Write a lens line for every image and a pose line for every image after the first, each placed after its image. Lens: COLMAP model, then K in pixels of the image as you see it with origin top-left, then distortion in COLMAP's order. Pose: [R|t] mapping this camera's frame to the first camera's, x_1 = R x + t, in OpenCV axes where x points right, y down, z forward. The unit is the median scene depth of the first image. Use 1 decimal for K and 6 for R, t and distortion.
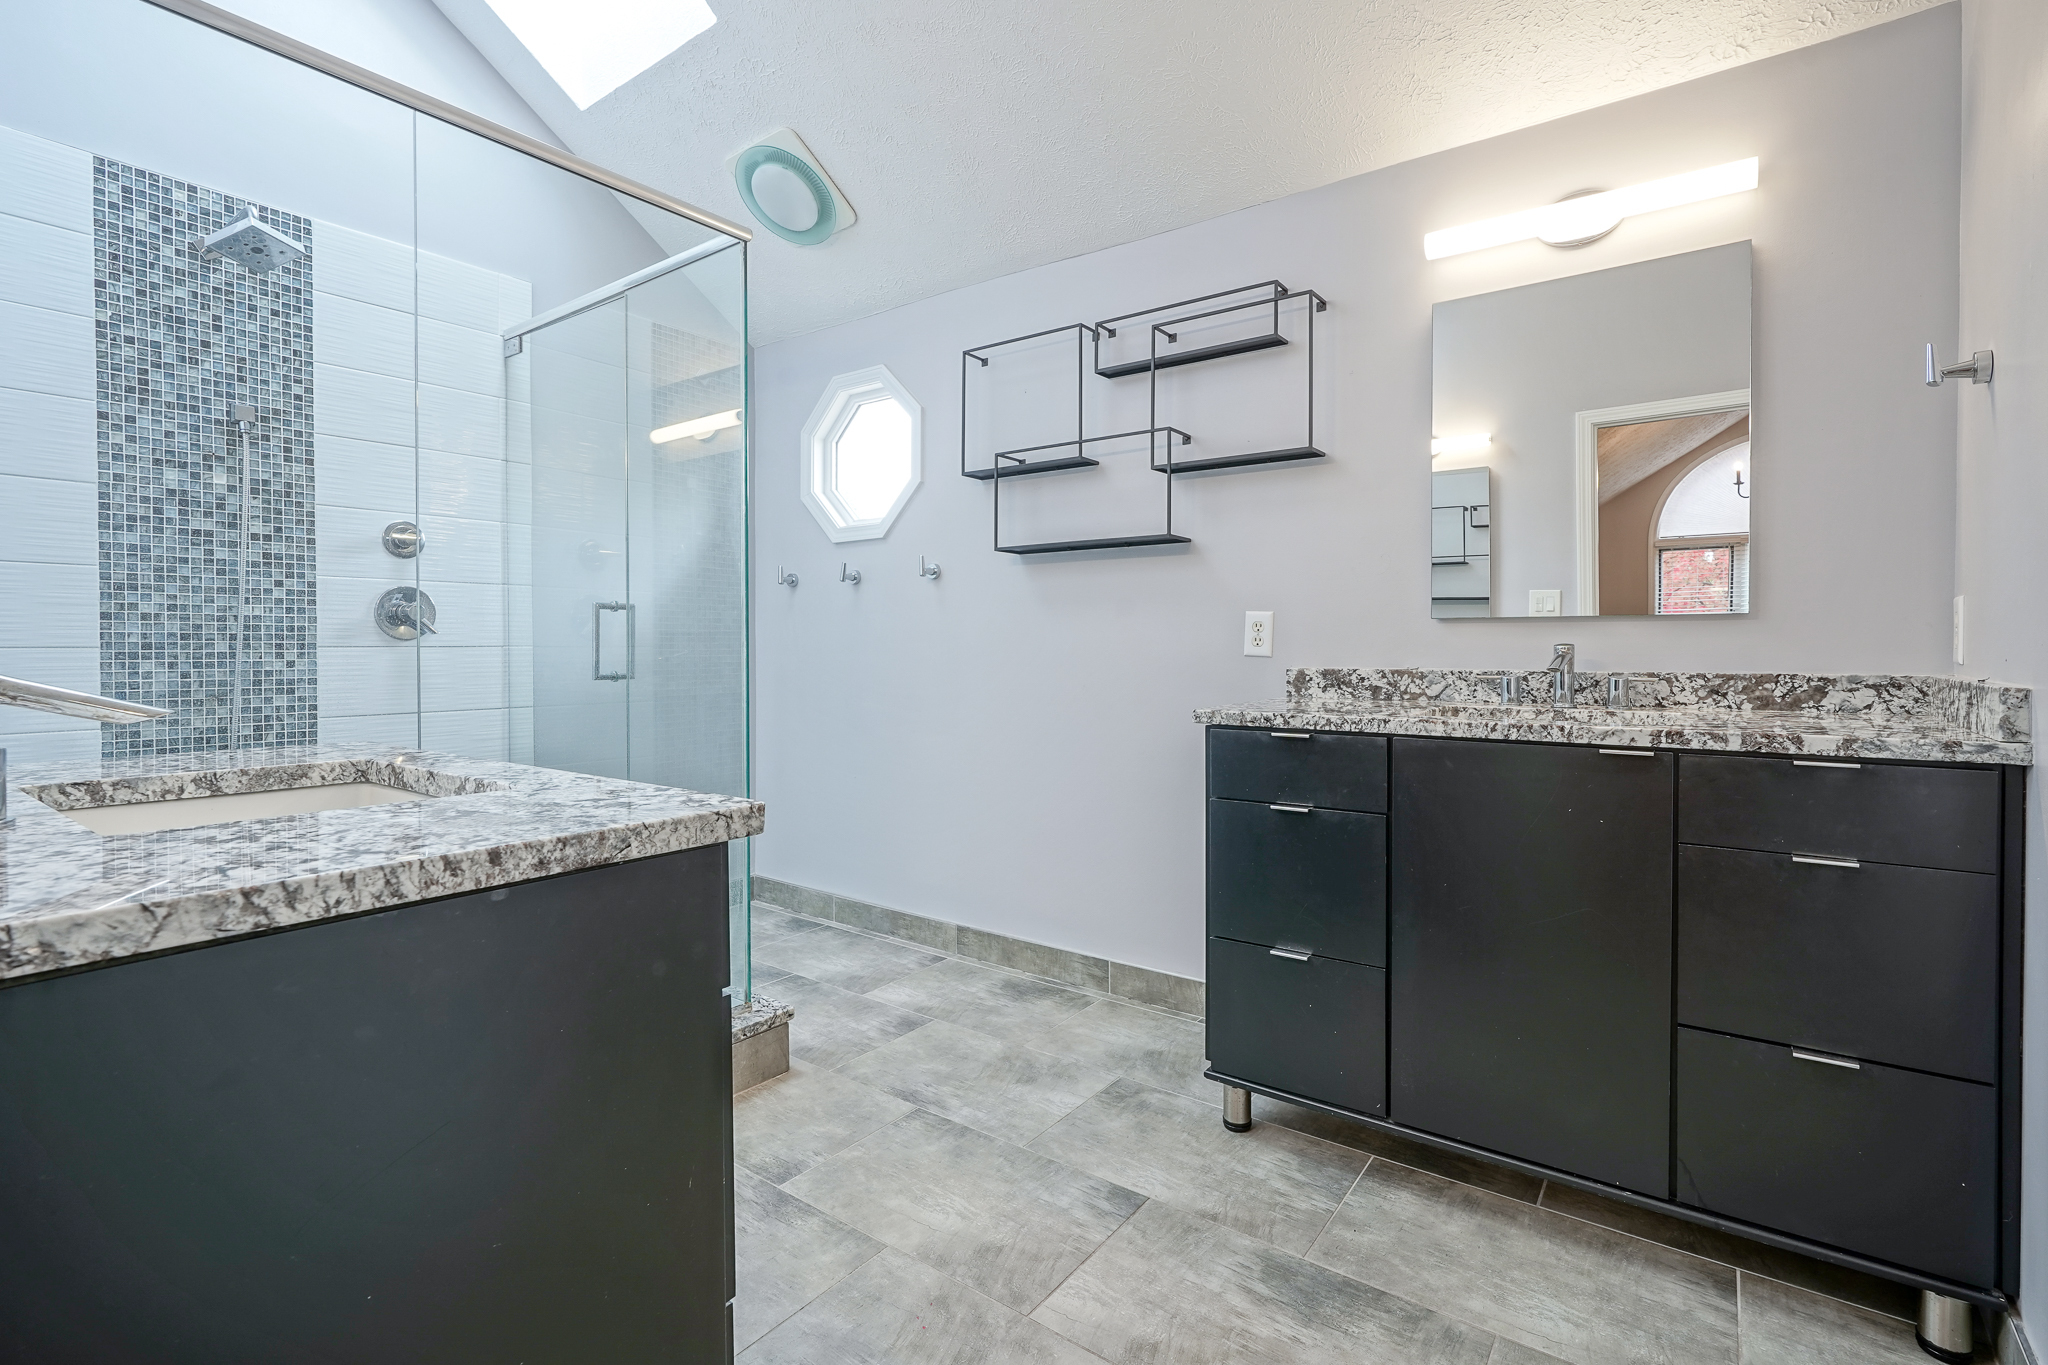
lens RADIAL K [[960.2, 0, 986.8], [0, 960.2, 655.9], [0, 0, 1]] dist [-0.014191, 0.002843]
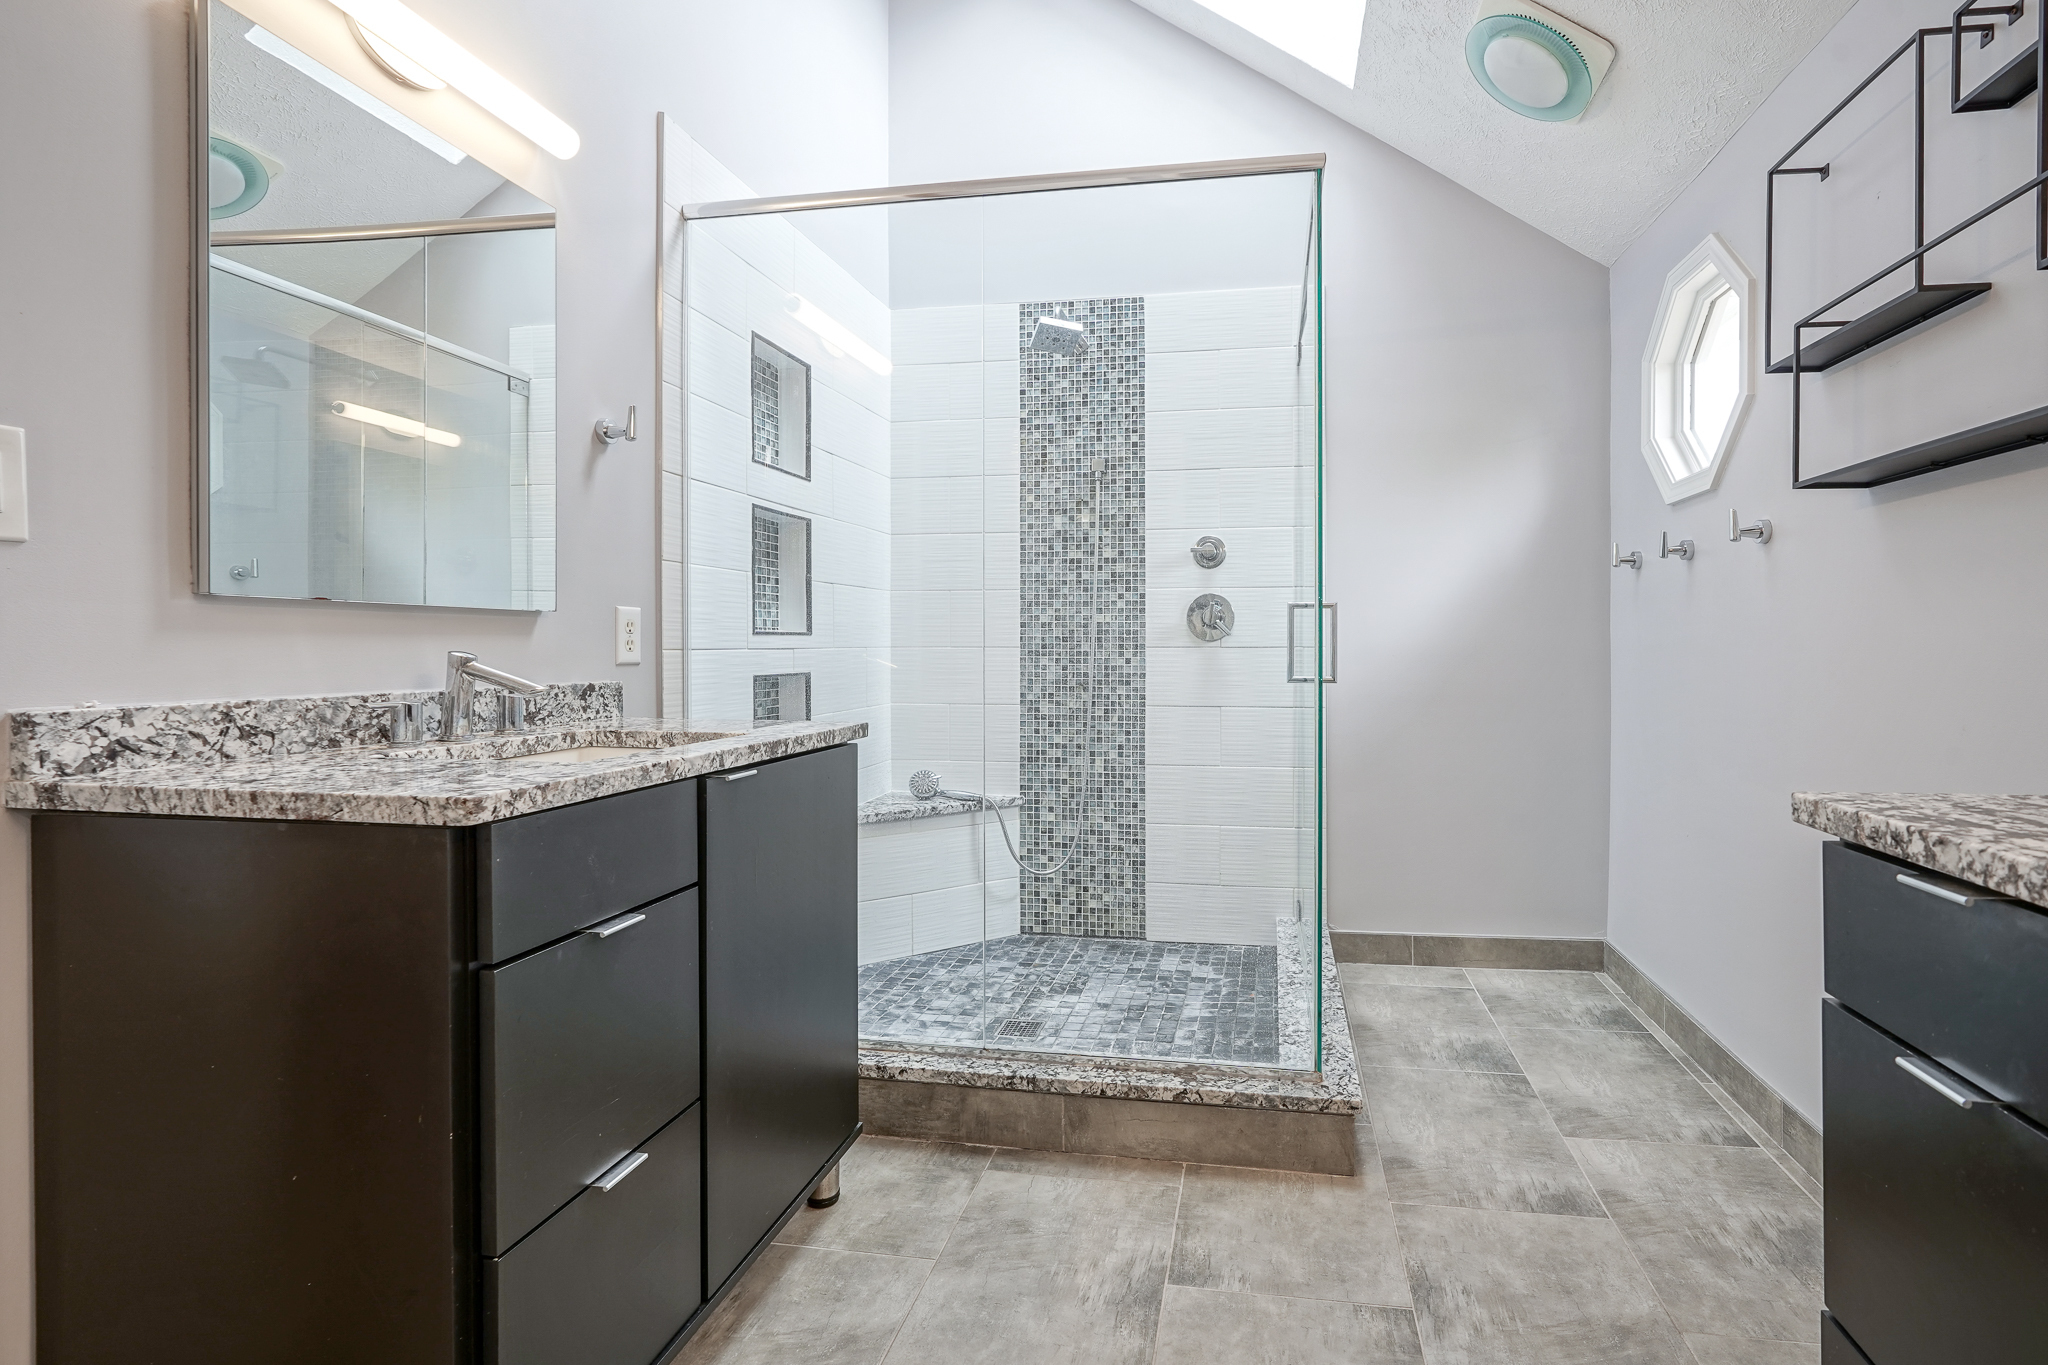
lens RADIAL K [[960.2, 0, 1105.5], [0, 960.2, 647.6], [0, 0, 1]] dist [-0.014191, 0.002843]
pose [[0.479306, 0.003655, -0.877640, 0.375765], [-0.011111, 0.999936, -0.001903, -0.006574], [0.877578, 0.010664, 0.479316, 0.405838]]
